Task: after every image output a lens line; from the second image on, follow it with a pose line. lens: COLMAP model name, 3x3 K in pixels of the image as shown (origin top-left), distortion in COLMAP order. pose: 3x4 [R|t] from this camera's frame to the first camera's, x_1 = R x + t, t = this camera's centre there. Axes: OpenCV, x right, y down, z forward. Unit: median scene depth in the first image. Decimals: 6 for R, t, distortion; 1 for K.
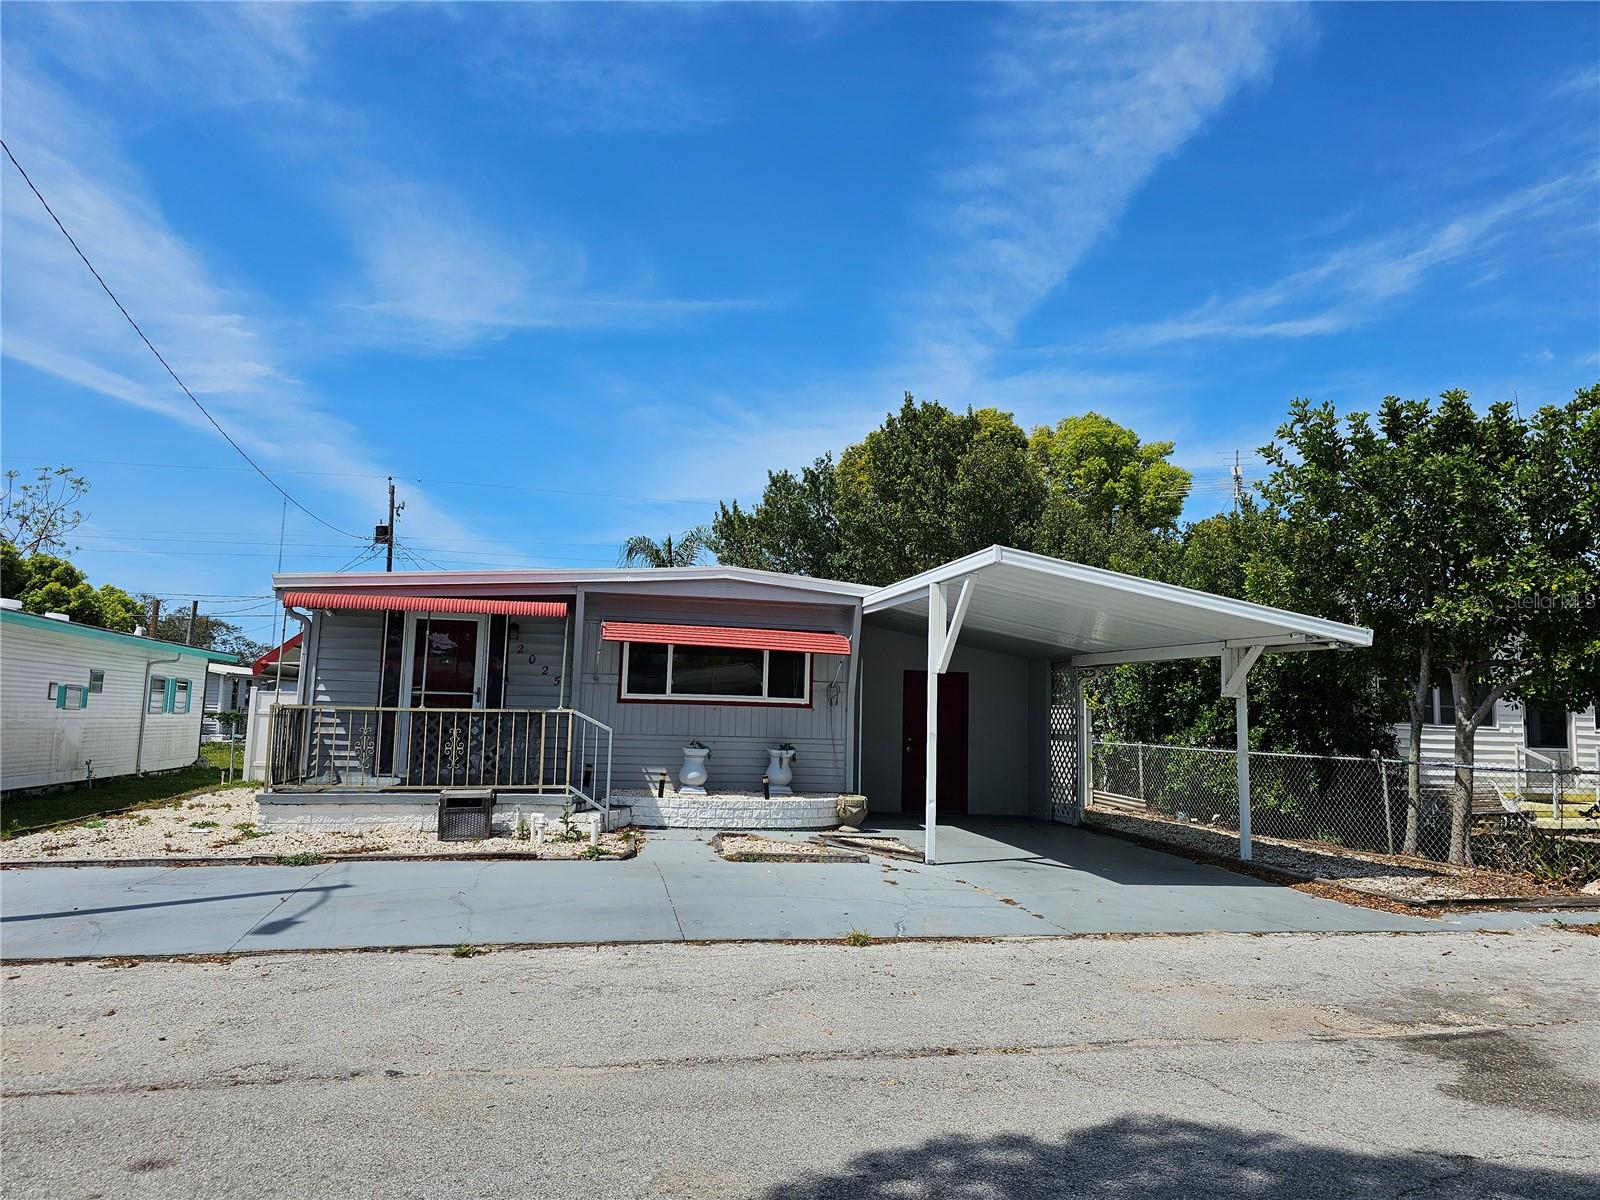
lens RADIAL K [[1063.4, 0, 798.6], [0, 1063.4, 593.7], [0, 0, 1]] dist [0.064437, -0.057535]
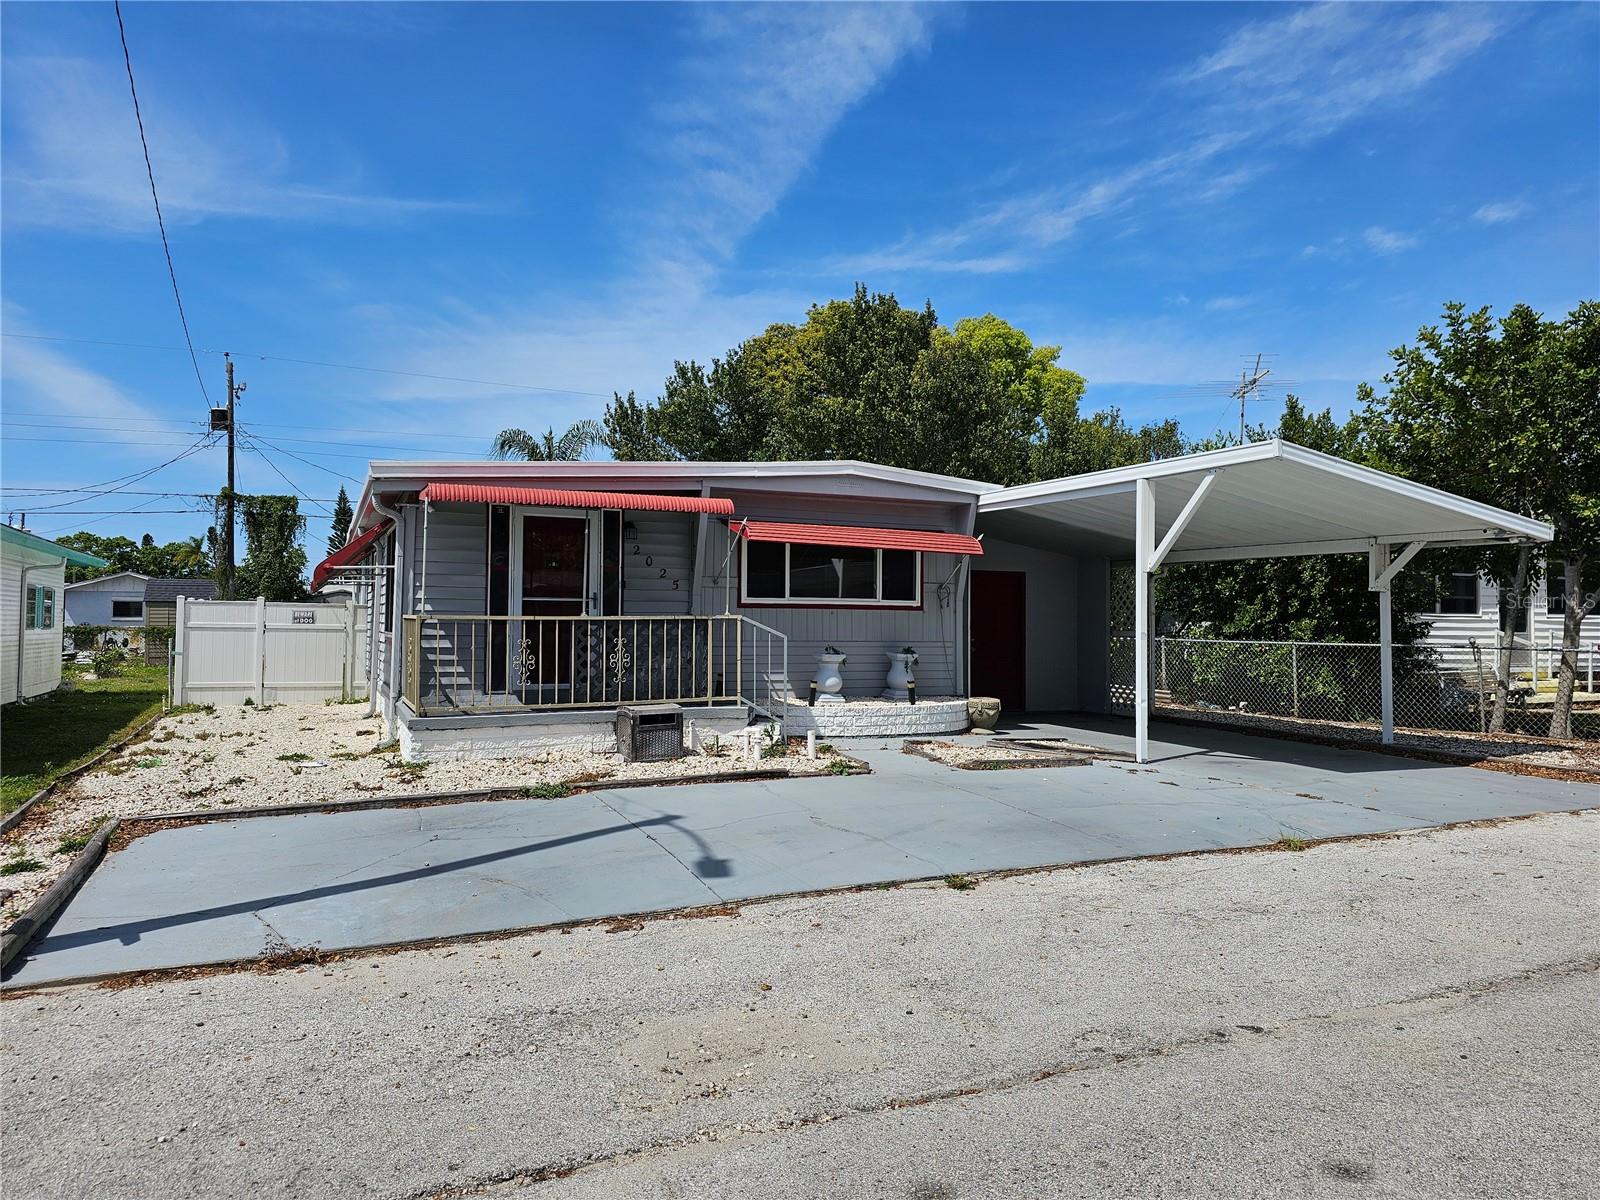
lens RADIAL K [[1063.4, 0, 798.6], [0, 1063.4, 593.7], [0, 0, 1]] dist [0.064437, -0.057535]
pose [[0.975319, -0.014296, 0.220338, -0.327604], [-0.006157, 0.995753, 0.091857, 0.005227], [-0.220715, -0.090946, 0.971089, 0.093301]]
